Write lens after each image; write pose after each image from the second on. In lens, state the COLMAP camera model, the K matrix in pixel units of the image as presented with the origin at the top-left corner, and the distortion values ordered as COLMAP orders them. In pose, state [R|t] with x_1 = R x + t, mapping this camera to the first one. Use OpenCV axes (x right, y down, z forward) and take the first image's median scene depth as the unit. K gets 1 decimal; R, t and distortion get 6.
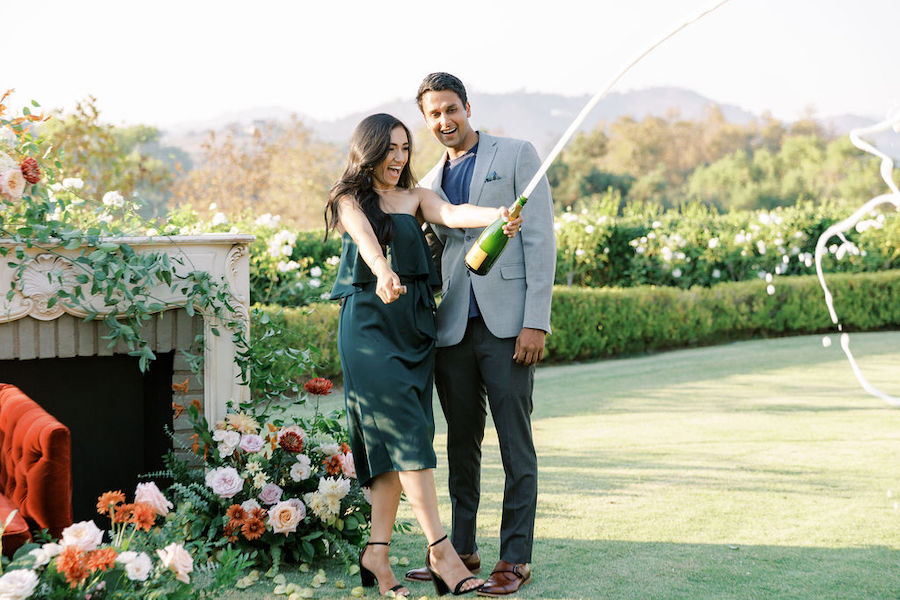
lens RADIAL K [[1734.9, 0, 450.4], [0, 1734.9, 300.3], [0, 0, 1]] dist [0.040529, 0.000000]
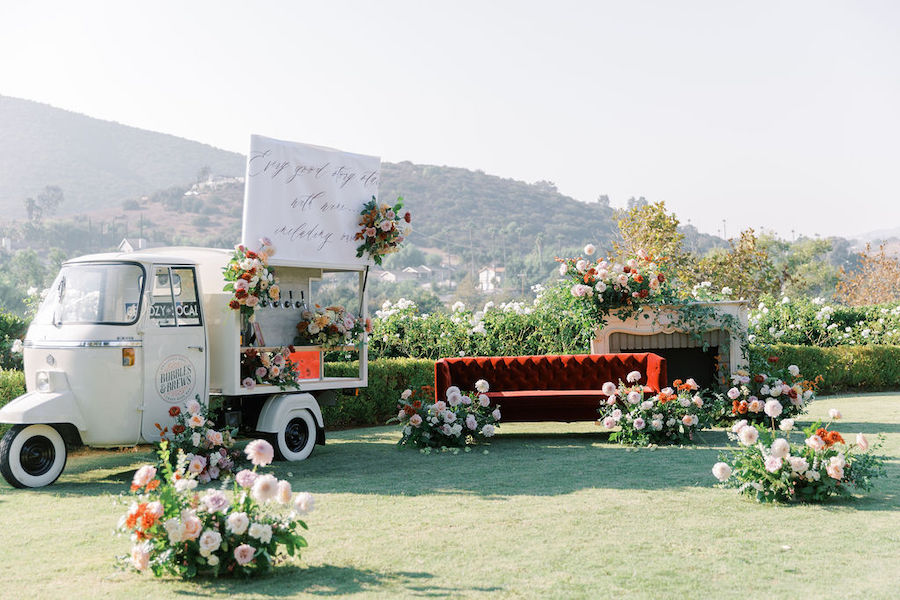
lens RADIAL K [[1224.7, 0, 450.1], [0, 1224.7, 300.5], [0, 0, 1]] dist [-0.017362, 0.000000]
pose [[0.899835, -0.022133, -0.435668, 0.275660], [-0.002228, 0.998466, -0.055328, 0.064824], [0.436224, 0.050756, 0.898405, -0.797405]]
